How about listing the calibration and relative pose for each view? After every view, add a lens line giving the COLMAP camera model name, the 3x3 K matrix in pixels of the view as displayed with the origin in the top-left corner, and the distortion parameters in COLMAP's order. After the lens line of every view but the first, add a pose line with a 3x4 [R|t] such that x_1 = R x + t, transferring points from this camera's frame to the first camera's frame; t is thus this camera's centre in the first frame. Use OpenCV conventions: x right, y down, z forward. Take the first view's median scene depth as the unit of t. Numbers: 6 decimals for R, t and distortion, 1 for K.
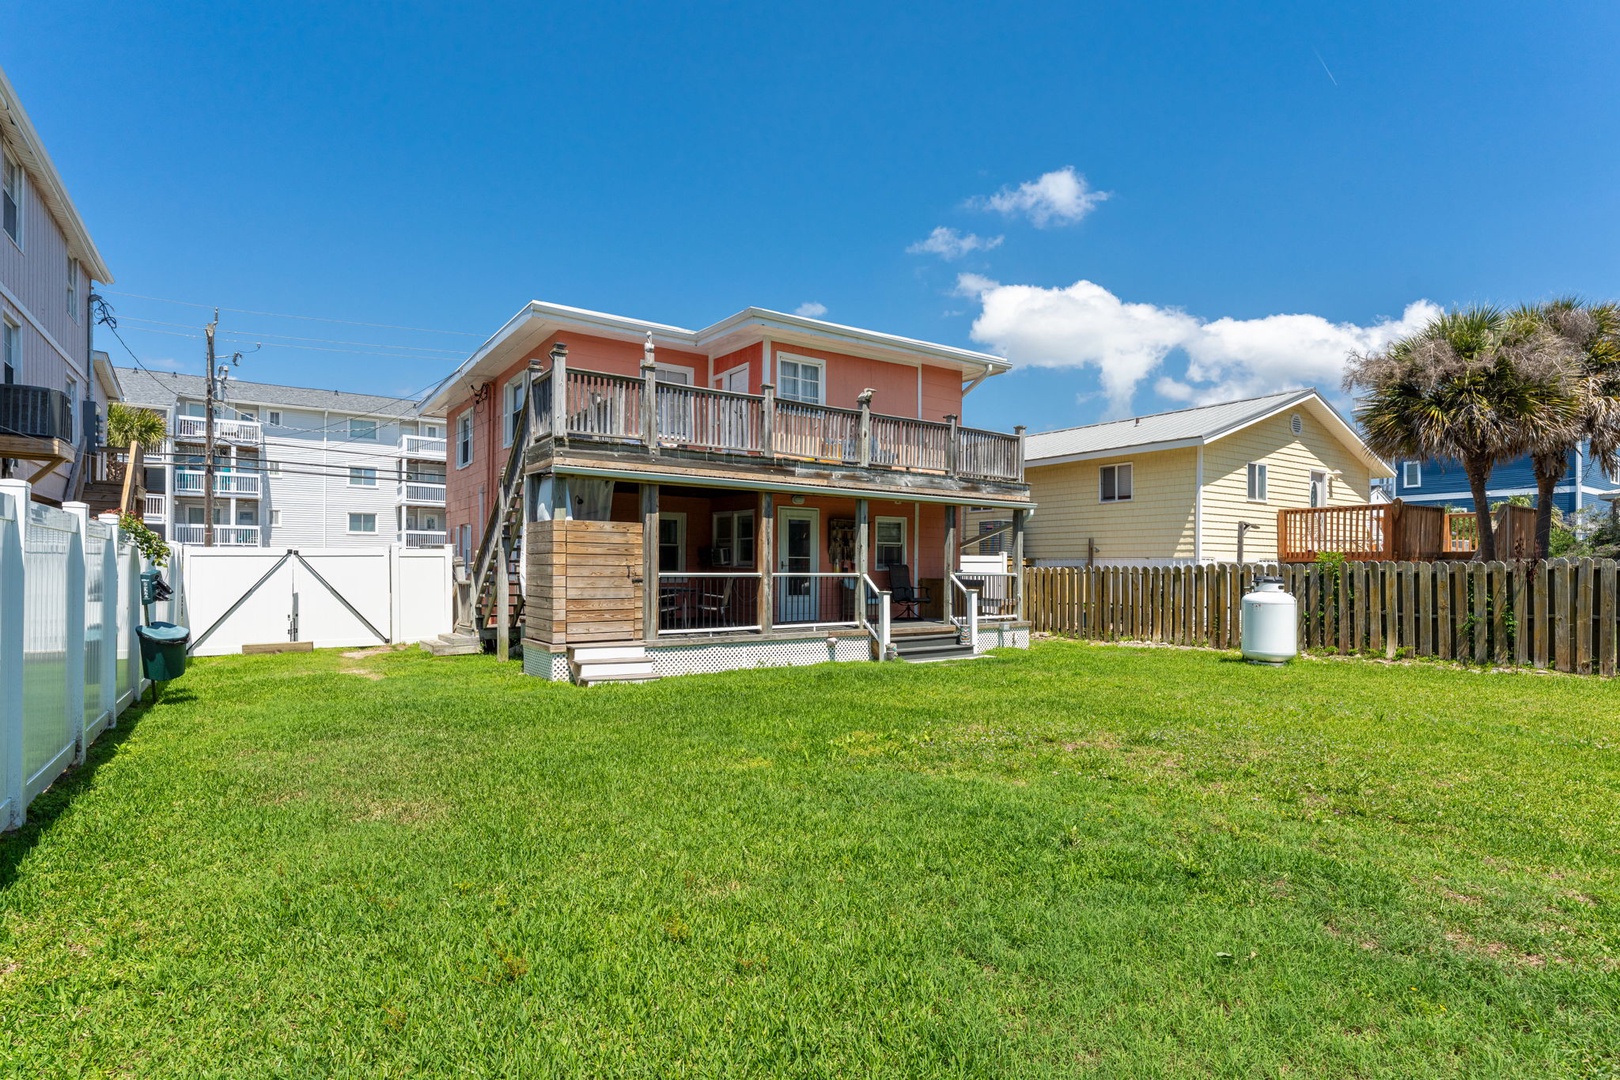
lens RADIAL K [[814.5, 0, 796.7], [0, 814.5, 562.4], [0, 0, 1]] dist [-0.003512, -0.002171]
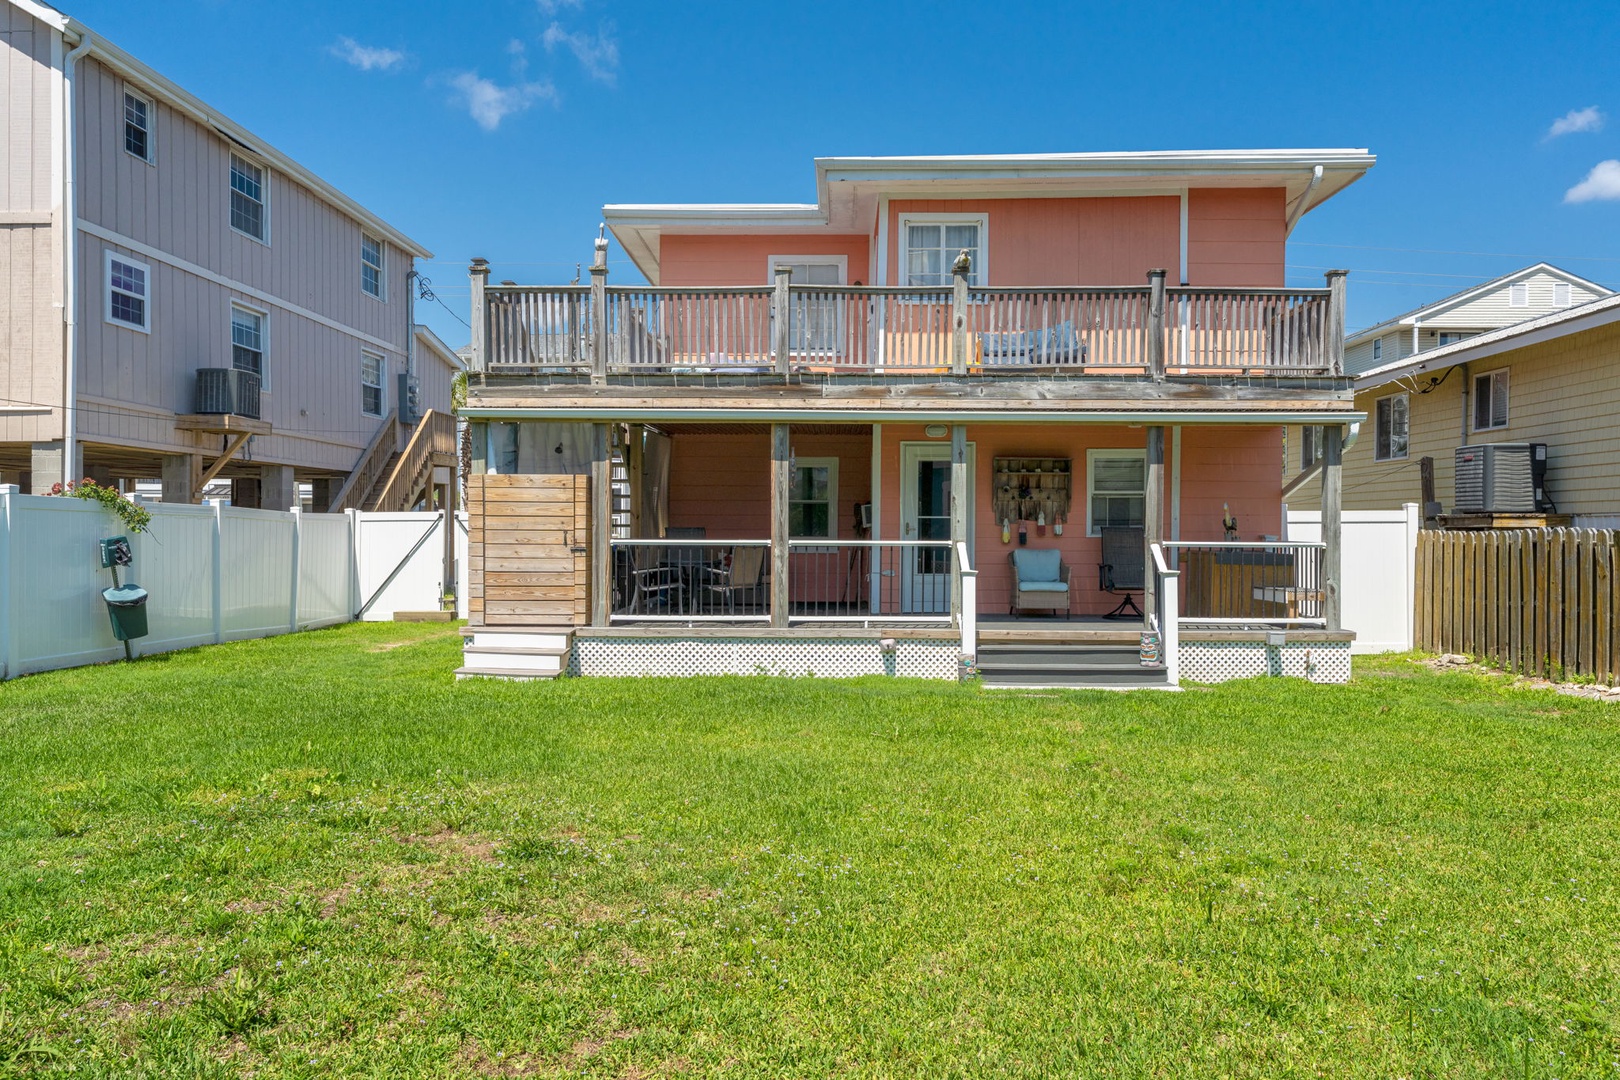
lens RADIAL K [[1046.4, 0, 802.8], [0, 1046.4, 539.9], [0, 0, 1]] dist [-0.003577, 0.001957]
pose [[0.811775, 0.004270, -0.583955, 0.474750], [0.004465, 0.999899, 0.013518, 0.000614], [0.583954, -0.013581, 0.811673, 0.272969]]
